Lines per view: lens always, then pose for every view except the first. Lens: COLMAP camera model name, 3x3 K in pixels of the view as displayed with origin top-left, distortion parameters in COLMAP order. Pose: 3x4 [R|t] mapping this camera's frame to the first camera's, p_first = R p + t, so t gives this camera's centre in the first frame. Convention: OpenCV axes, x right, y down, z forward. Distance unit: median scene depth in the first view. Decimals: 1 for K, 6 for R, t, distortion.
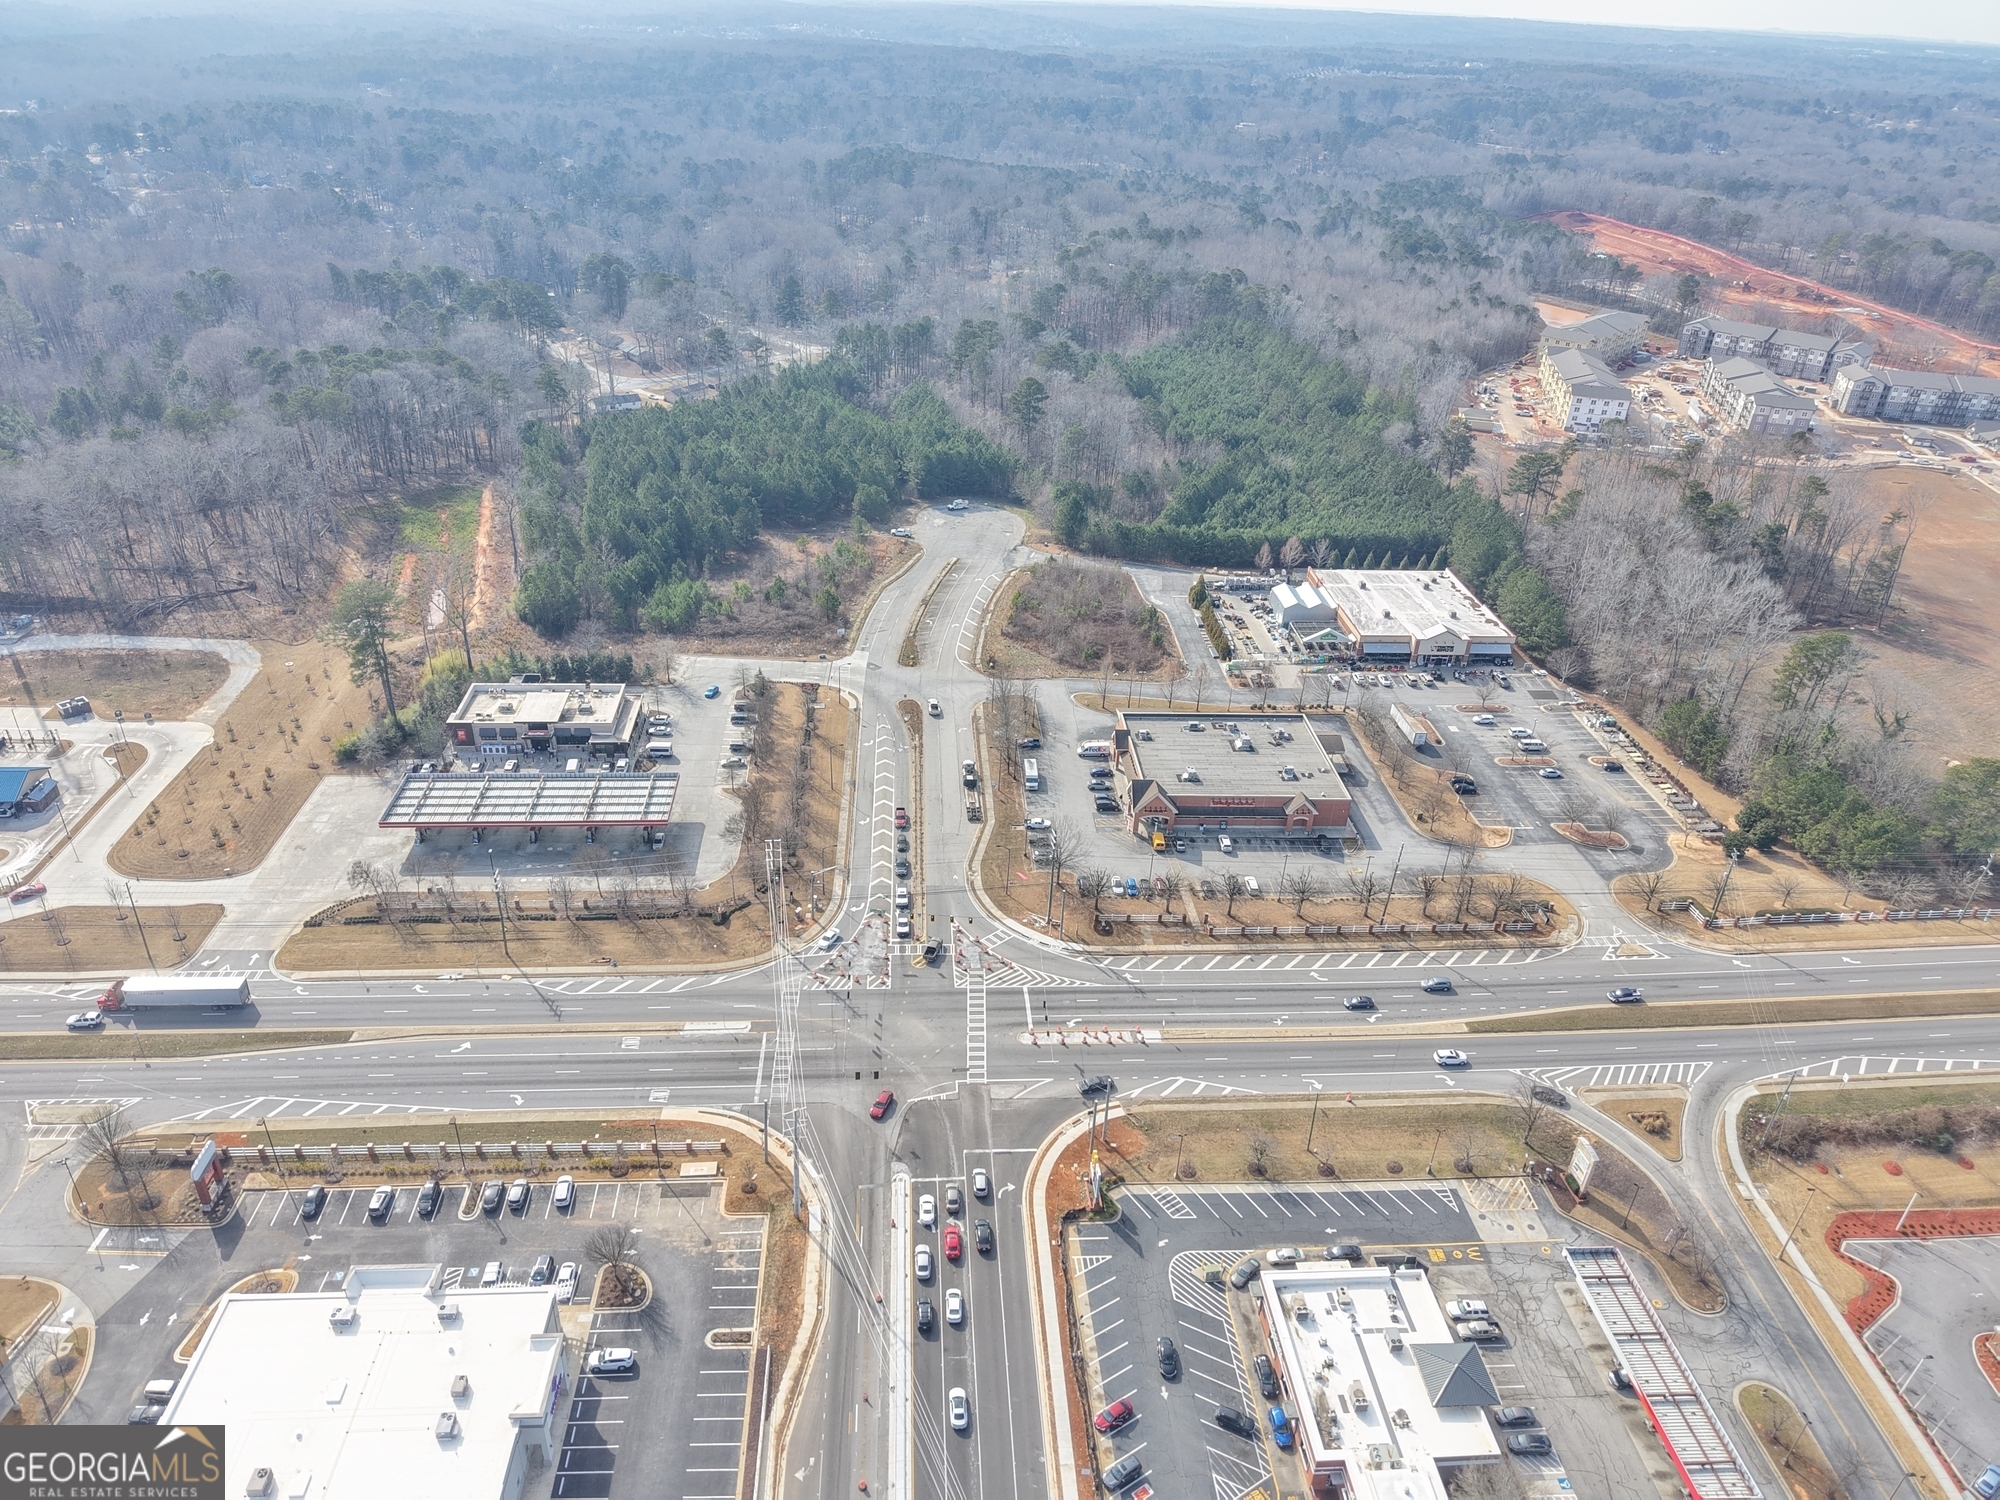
lens RADIAL K [[1337.5, 0, 1003.0], [0, 1337.5, 760.6], [0, 0, 1]] dist [0.026148, -0.026989]
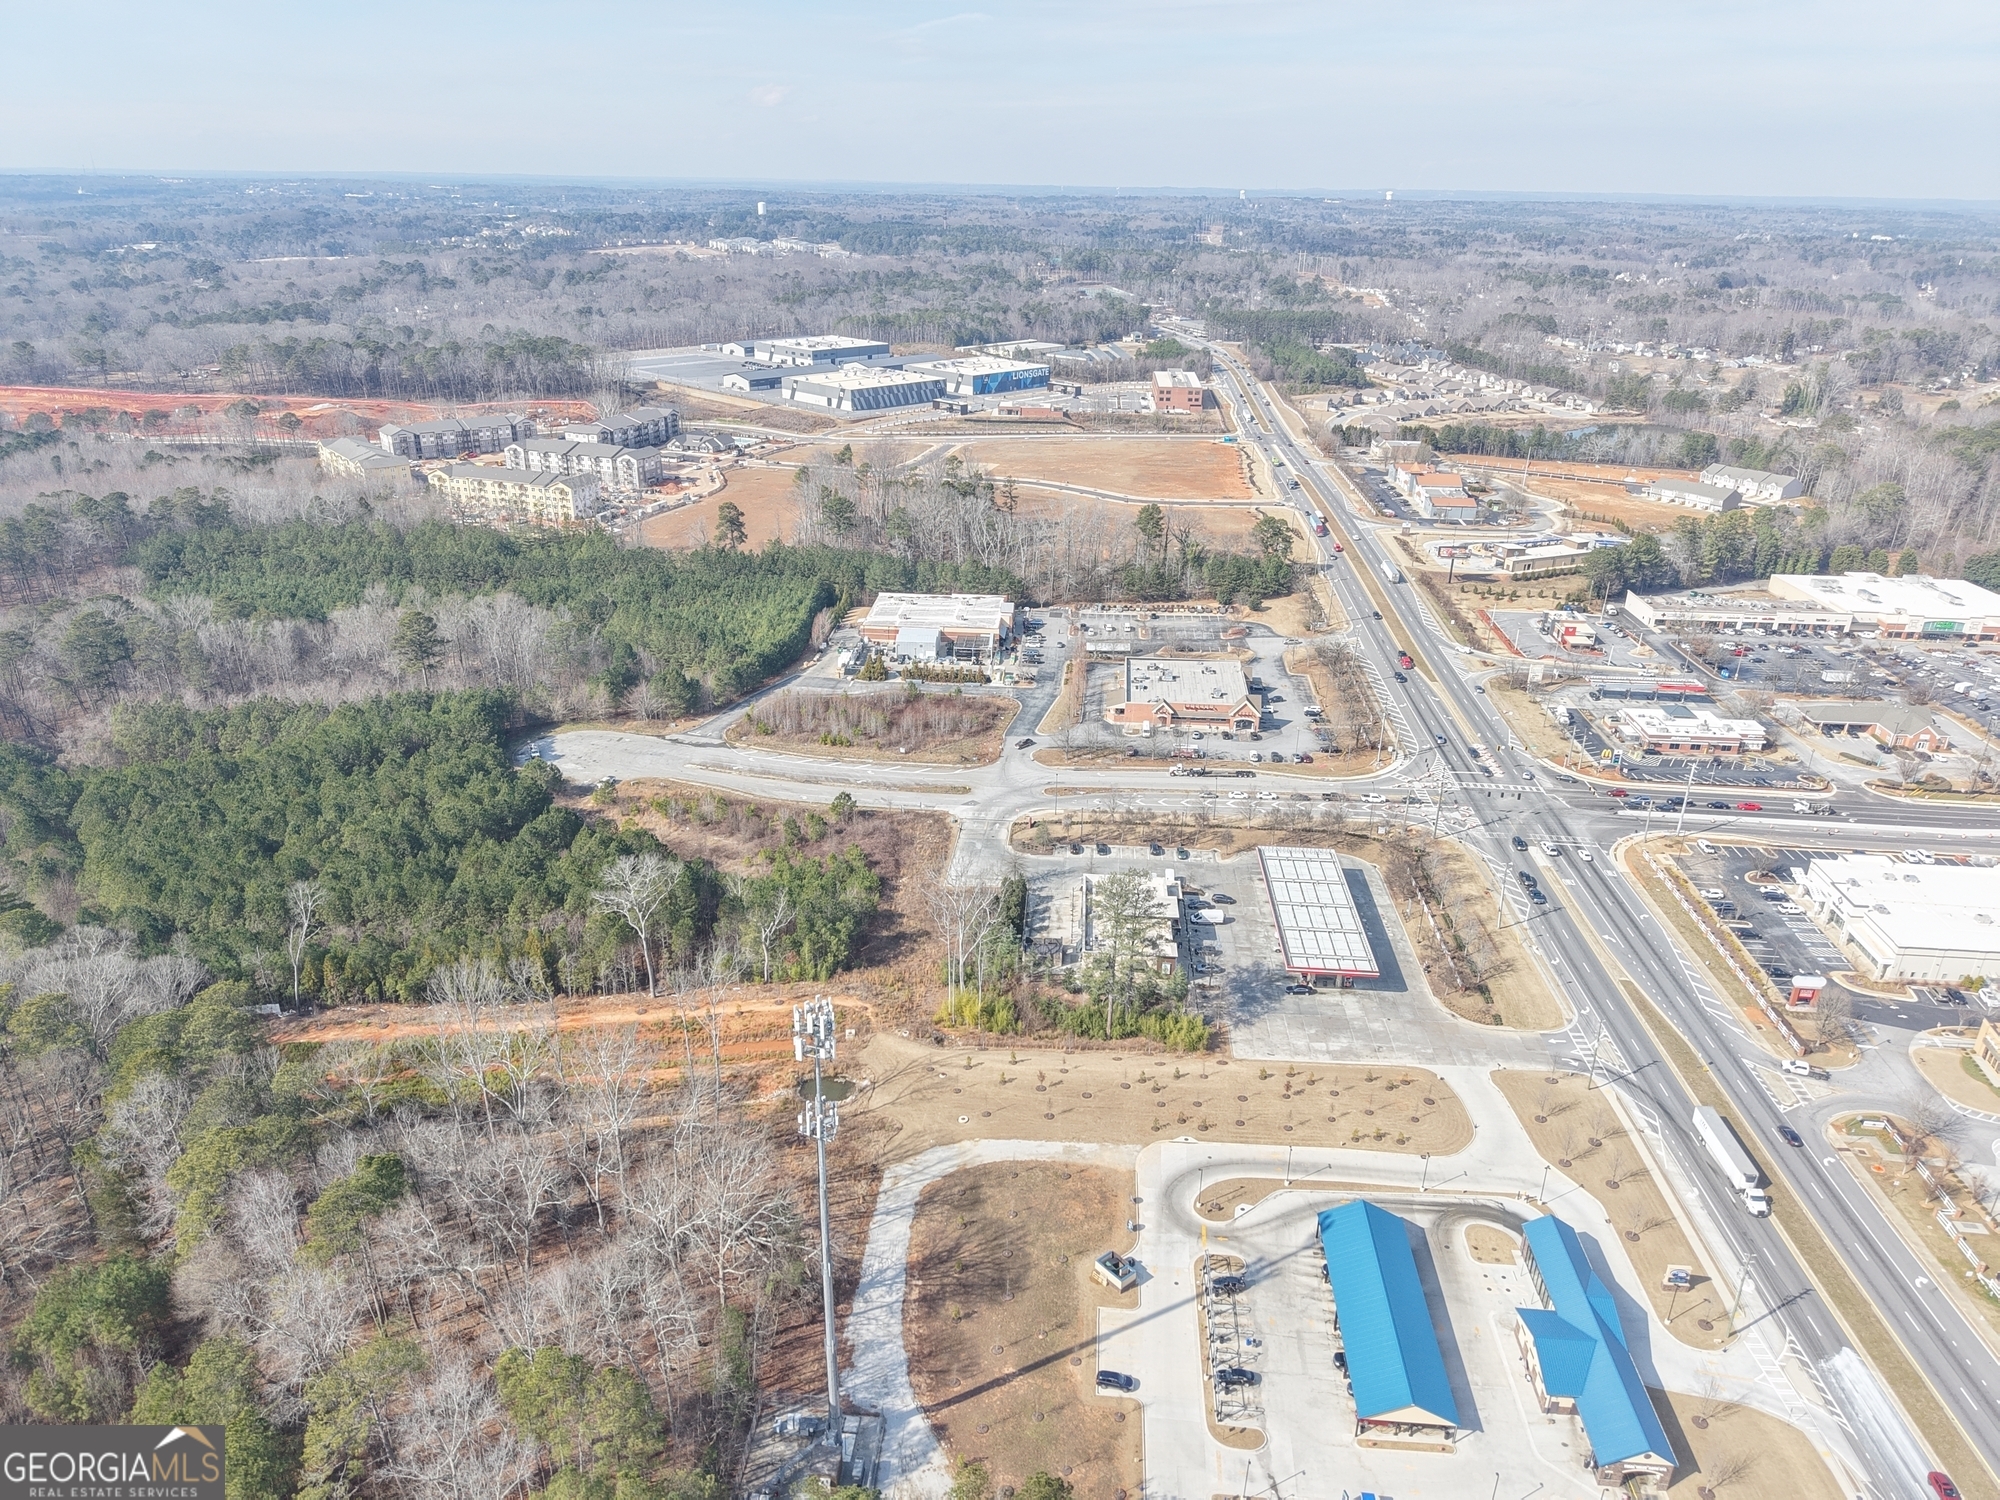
lens RADIAL K [[1296.1, 0, 1002.0], [0, 1296.1, 840.3], [0, 0, 1]] dist [0.036561, -0.034957]
pose [[0.149365, -0.486289, 0.860937, -1.024582], [0.489817, 0.792753, 0.362797, -0.422653], [-0.858935, 0.367512, 0.356602, 0.650583]]
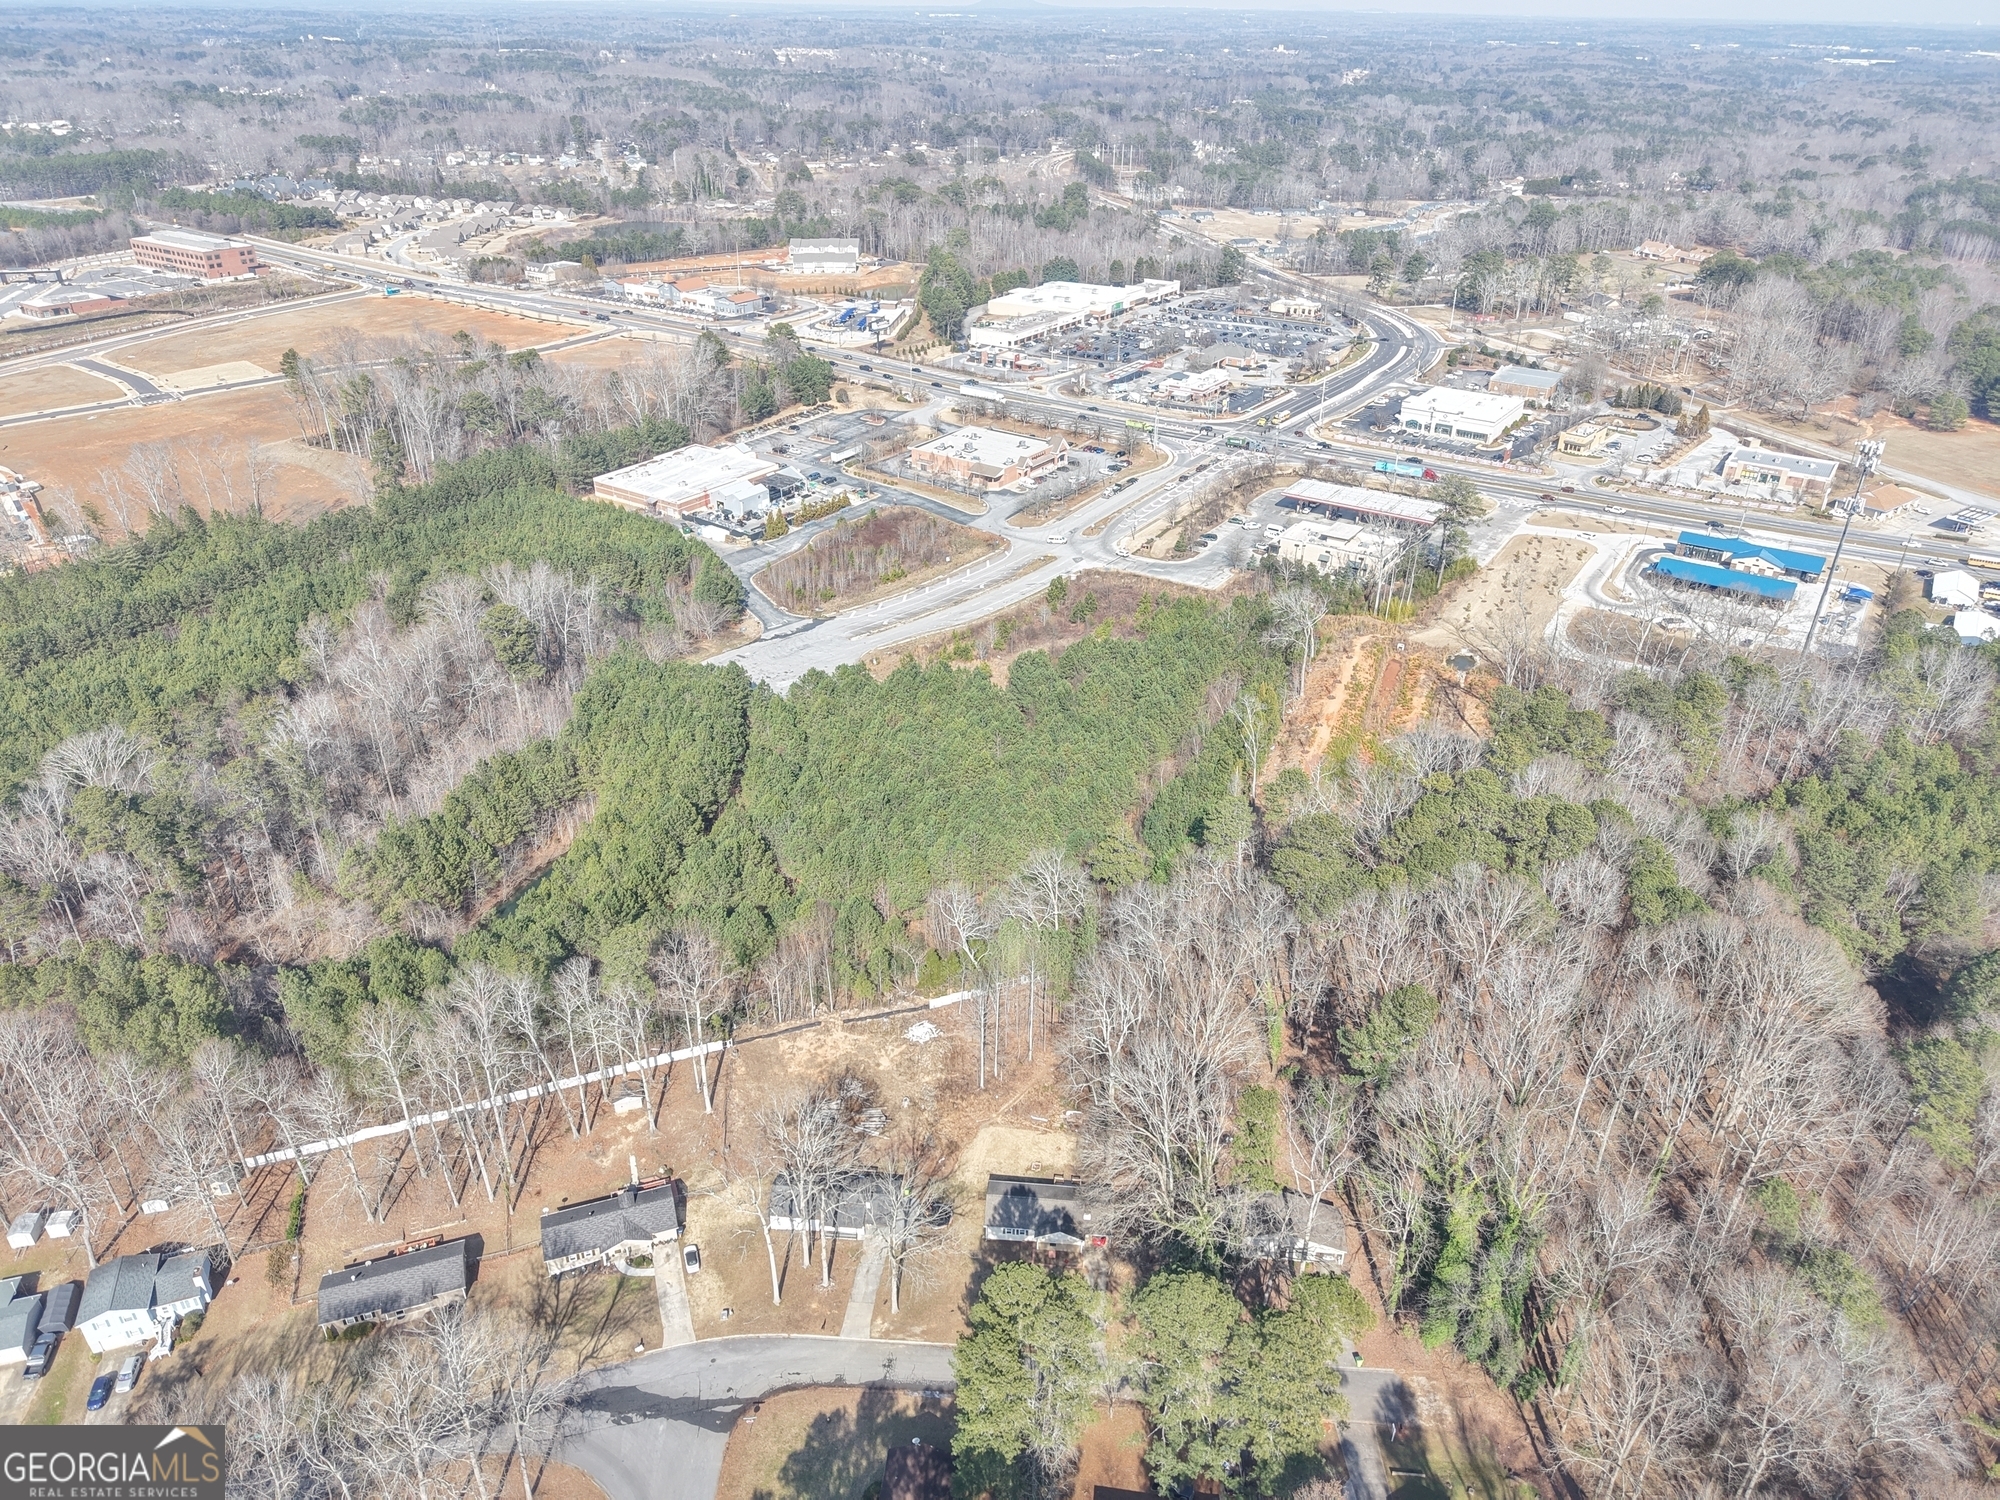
lens RADIAL K [[1337.5, 0, 1003.0], [0, 1337.5, 760.6], [0, 0, 1]] dist [0.026148, -0.026989]
pose [[-0.782549, -0.353515, 0.512488, -0.791137], [0.270433, 0.548438, 0.791254, -1.029198], [-0.560788, 0.757788, -0.333577, 1.672935]]
